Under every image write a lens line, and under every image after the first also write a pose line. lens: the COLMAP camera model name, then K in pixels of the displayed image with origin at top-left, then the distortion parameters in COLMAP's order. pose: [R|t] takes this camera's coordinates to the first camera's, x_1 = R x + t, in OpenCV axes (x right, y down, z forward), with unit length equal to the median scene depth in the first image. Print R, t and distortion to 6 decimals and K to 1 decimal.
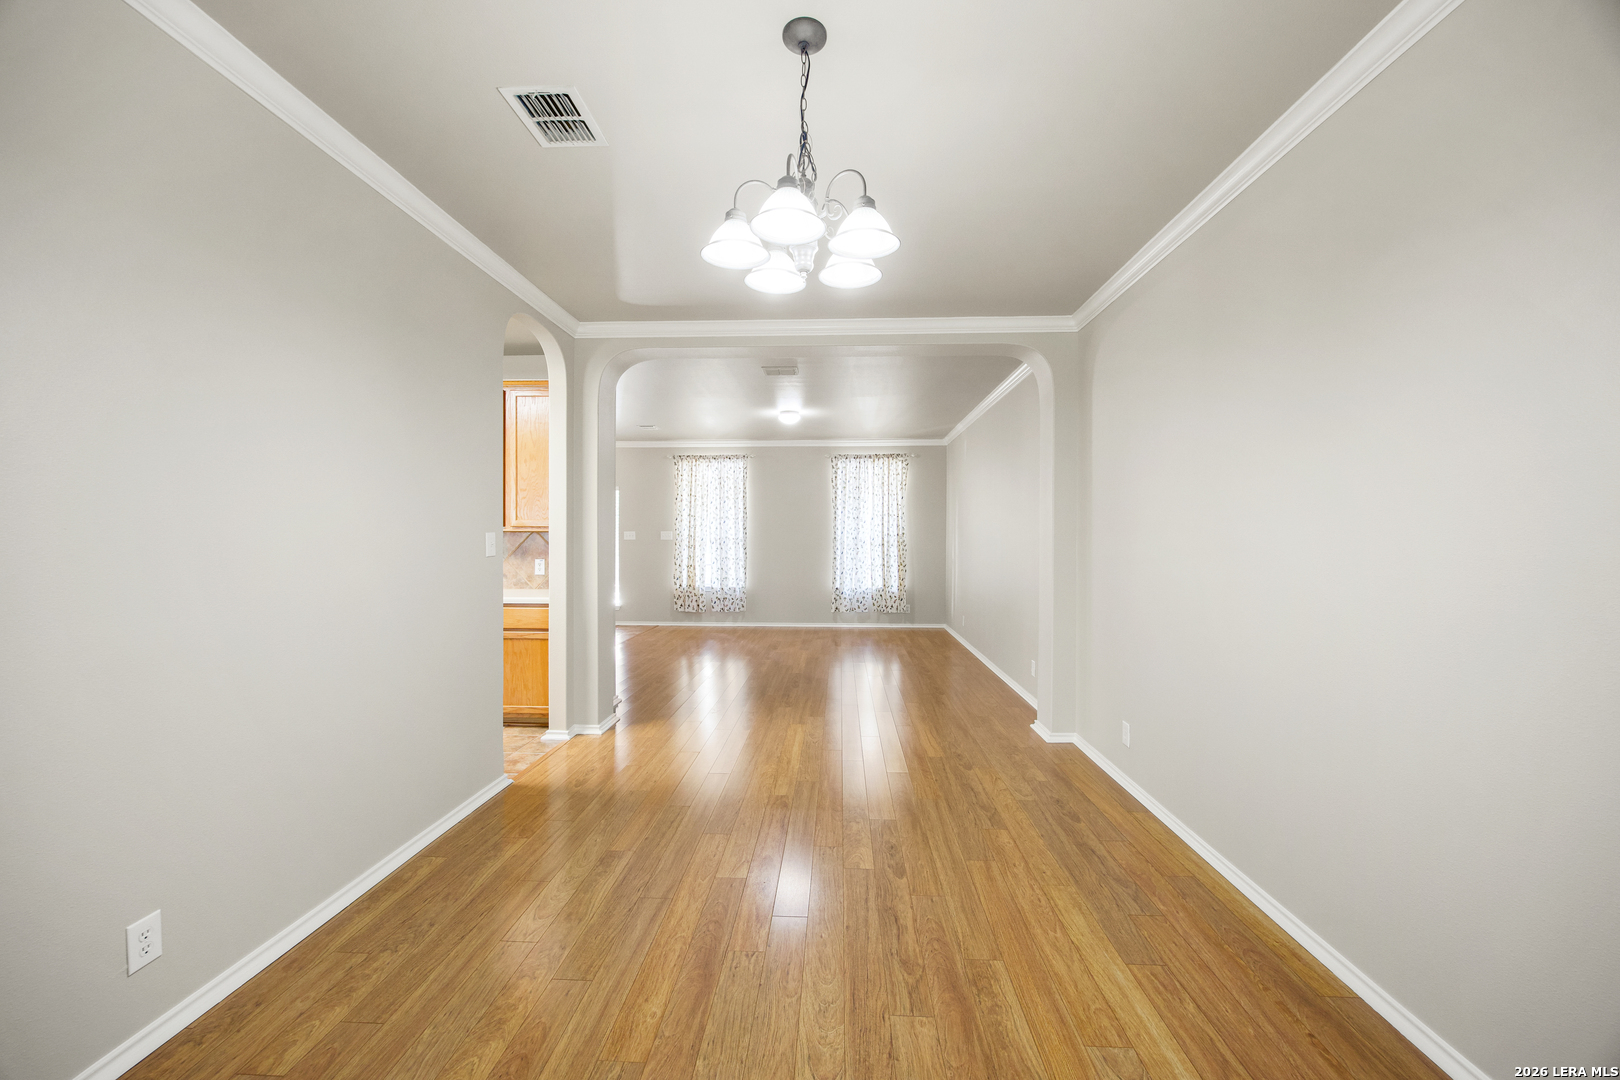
lens RADIAL K [[629.4, 0, 807.5], [0, 629.4, 539.6], [0, 0, 1]] dist [-0.000742, 0.000364]
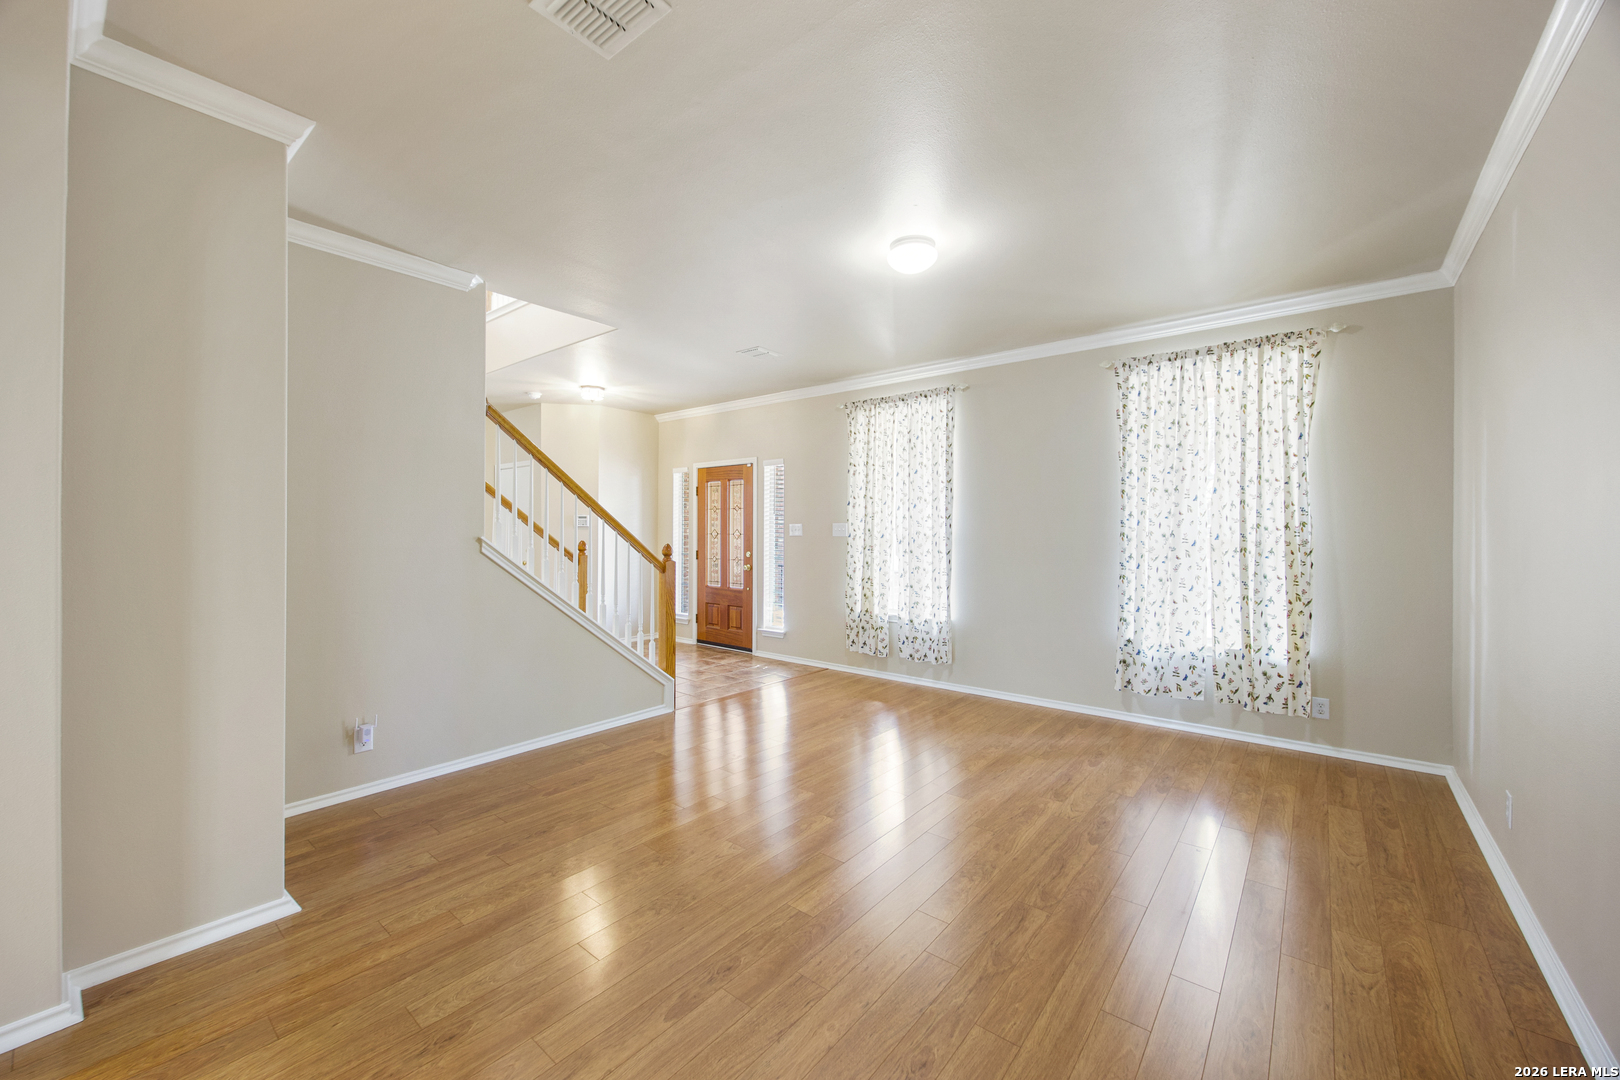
lens RADIAL K [[629.4, 0, 810.8], [0, 629.4, 529.1], [0, 0, 1]] dist [-0.000742, 0.000364]
pose [[0.805541, -0.002337, -0.592535, 0.136209], [-0.002526, 0.999970, -0.007377, -0.002403], [0.592534, 0.007439, 0.805511, 0.479400]]
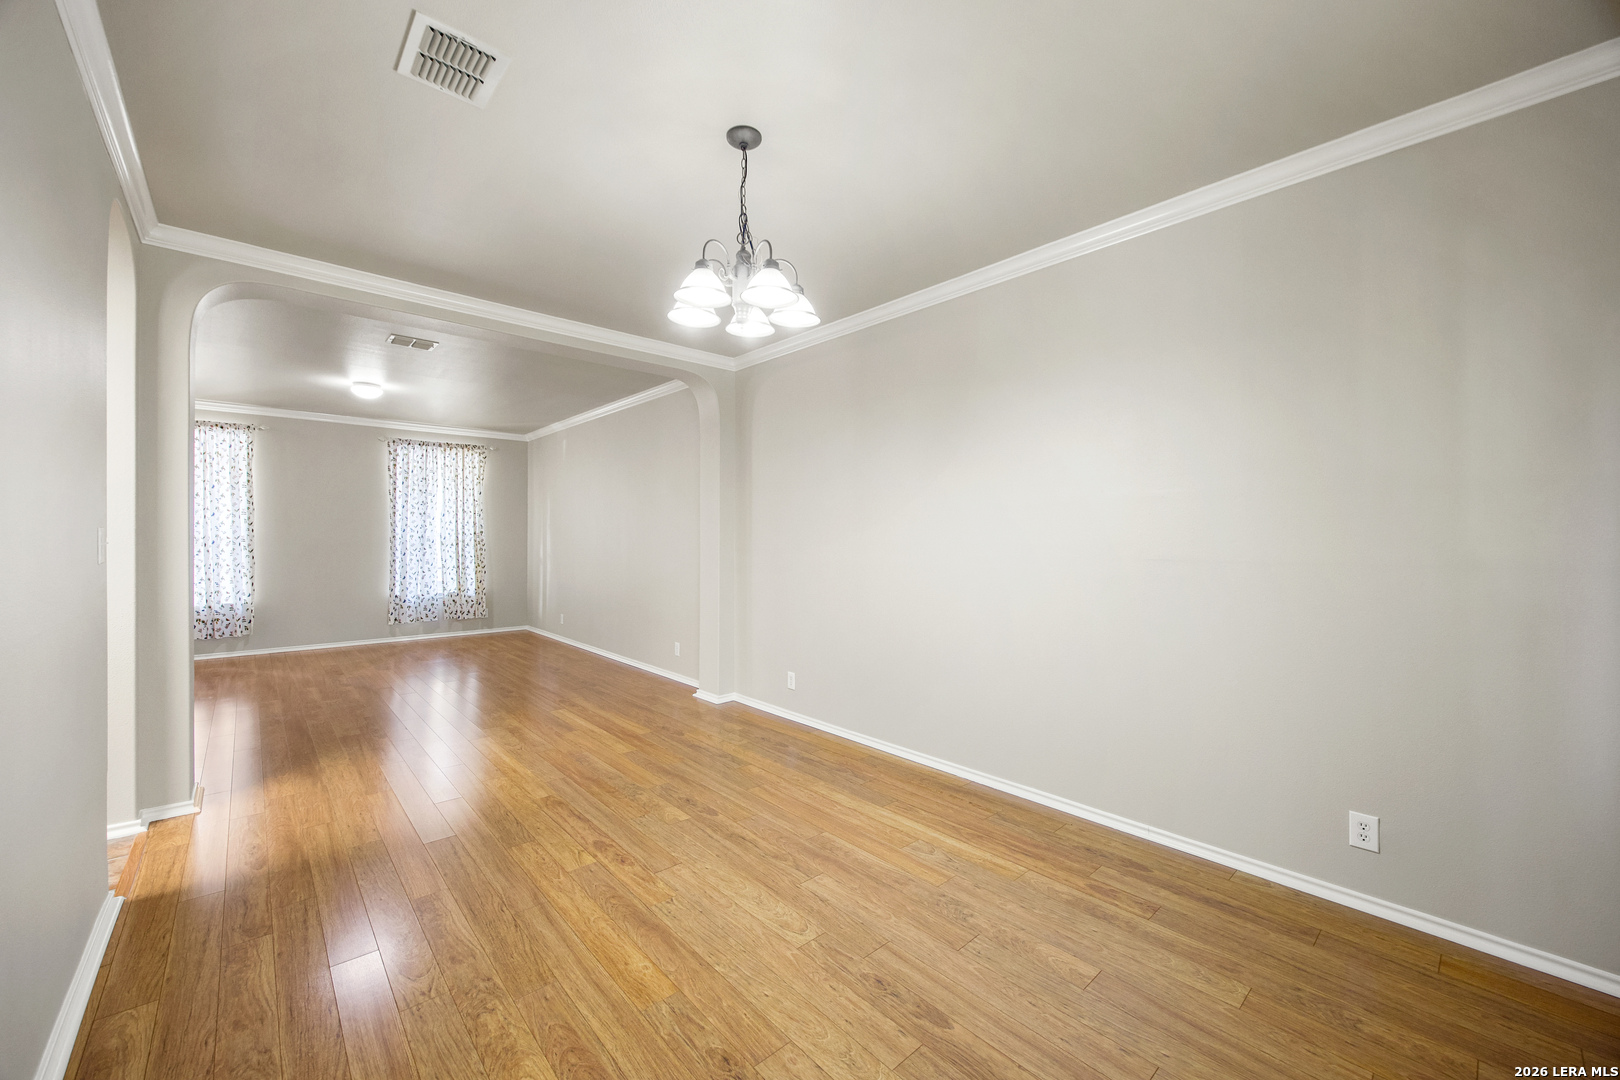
lens RADIAL K [[629.4, 0, 812.1], [0, 629.4, 540.6], [0, 0, 1]] dist [-0.000742, 0.000364]
pose [[0.706532, -0.003164, 0.707674, -0.158819], [0.001072, 0.999994, 0.003401, 0.000268], [-0.707681, -0.001644, 0.706531, 0.002327]]
